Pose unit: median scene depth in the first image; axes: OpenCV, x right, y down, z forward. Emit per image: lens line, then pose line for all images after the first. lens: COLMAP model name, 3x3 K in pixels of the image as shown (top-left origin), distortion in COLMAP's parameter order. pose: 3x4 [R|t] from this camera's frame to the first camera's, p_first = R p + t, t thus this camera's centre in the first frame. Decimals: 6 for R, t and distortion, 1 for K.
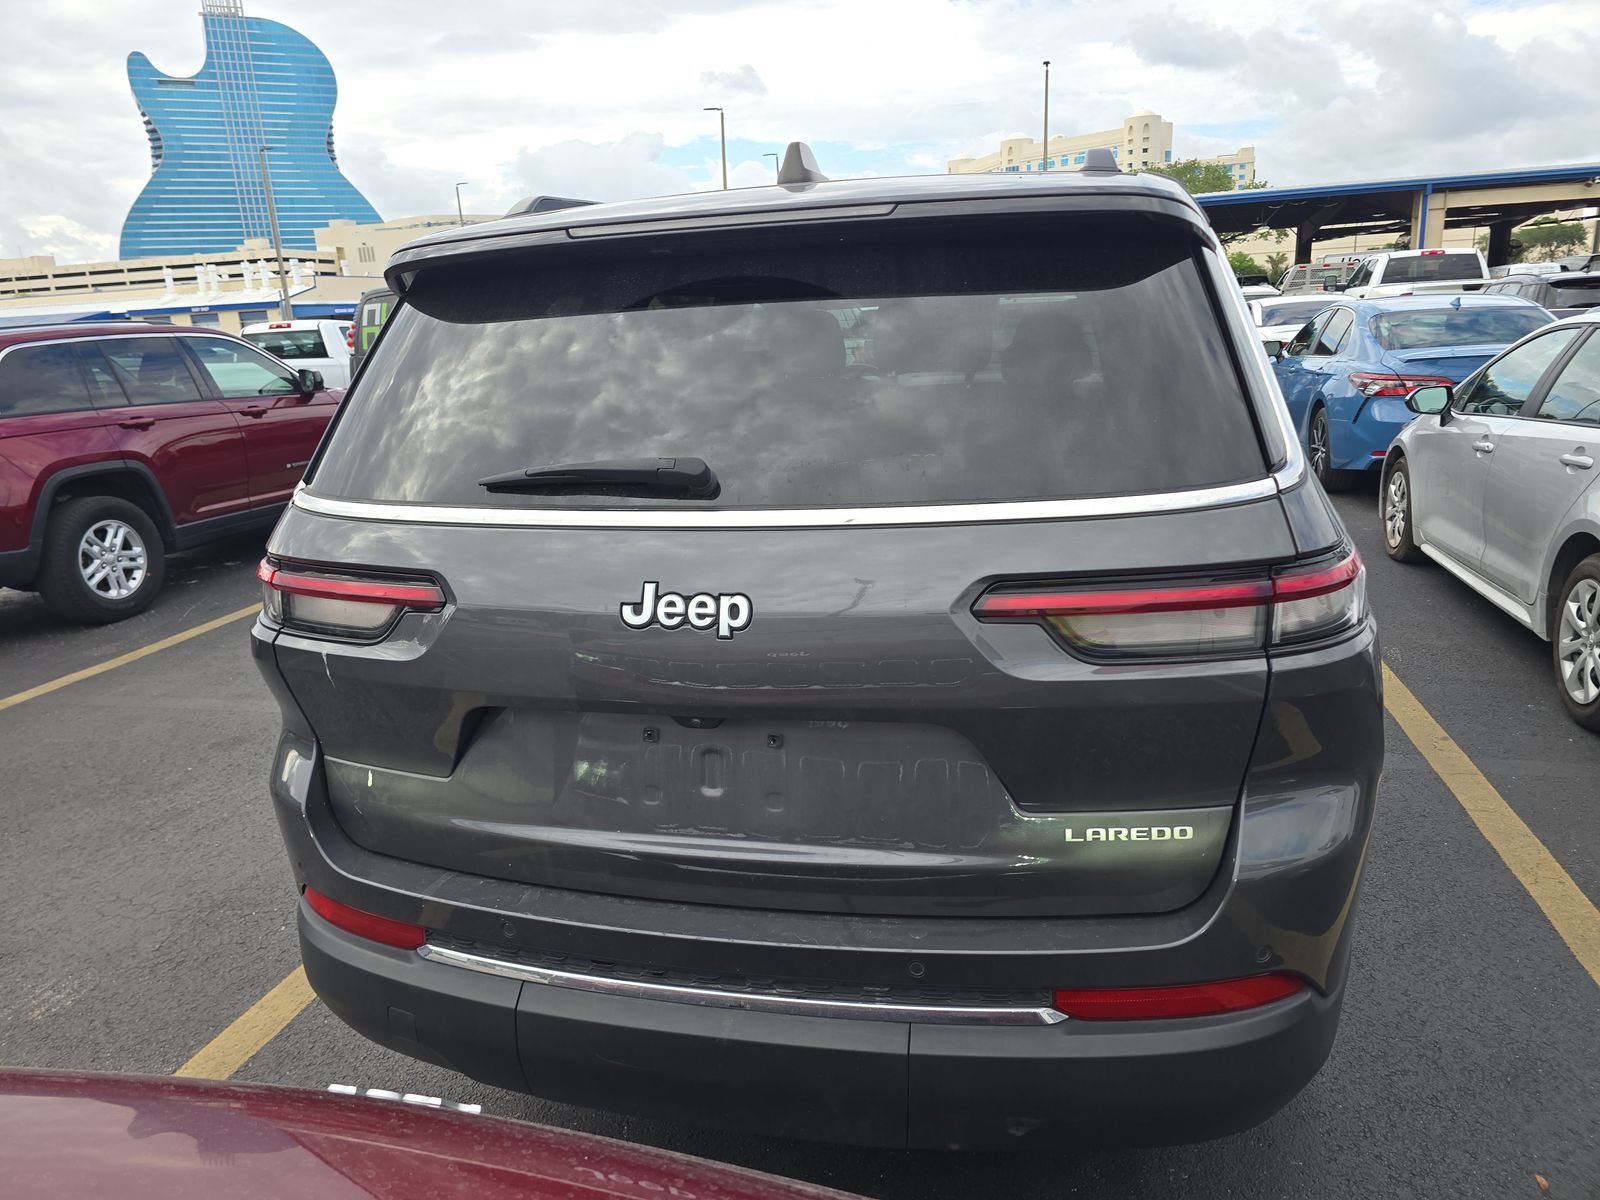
lens RADIAL K [[1053.2, 0, 800.0], [0, 1053.2, 600.0], [0, 0, 1]] dist [0.025265, -0.041027]
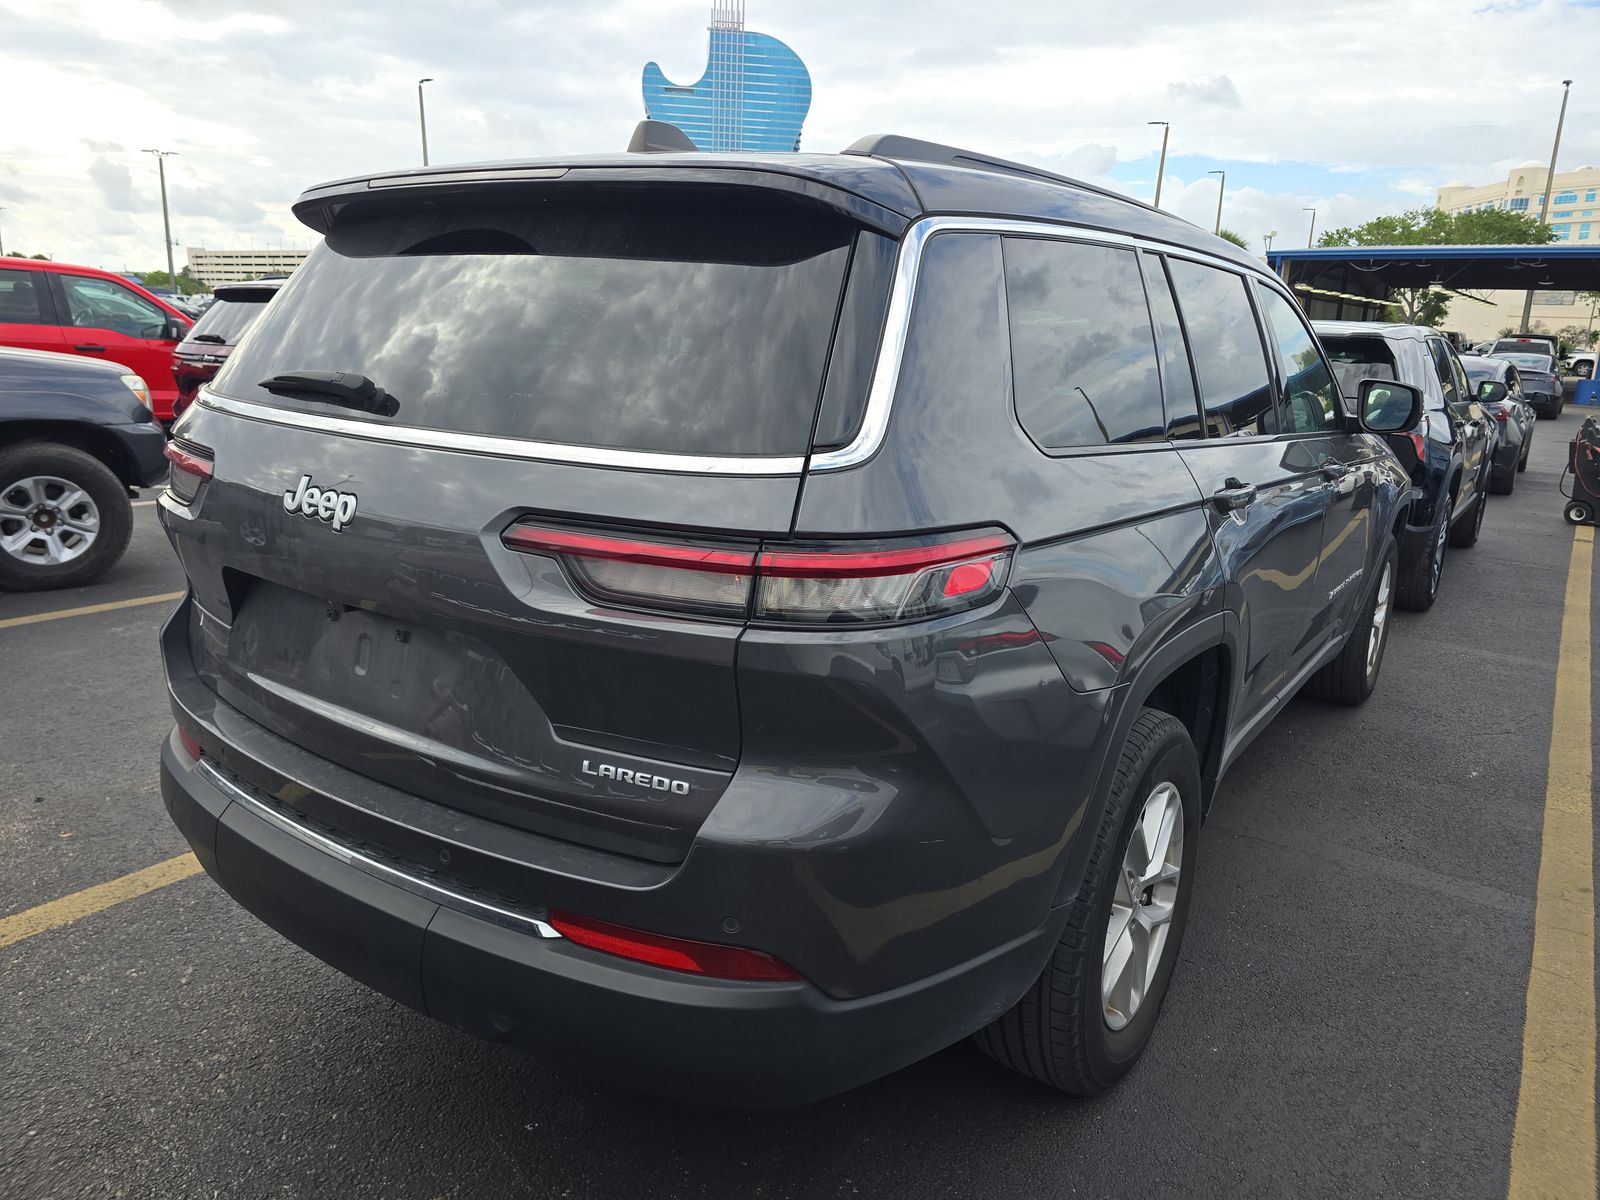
lens RADIAL K [[1043.2, 0, 800.0], [0, 1043.2, 600.0], [0, 0, 1]] dist [0.044928, -0.038512]
pose [[0.937392, 0.173770, -0.301828, 0.748781], [-0.176939, 0.984074, 0.017033, 0.002282], [0.299981, 0.037438, 0.953210, 0.055295]]
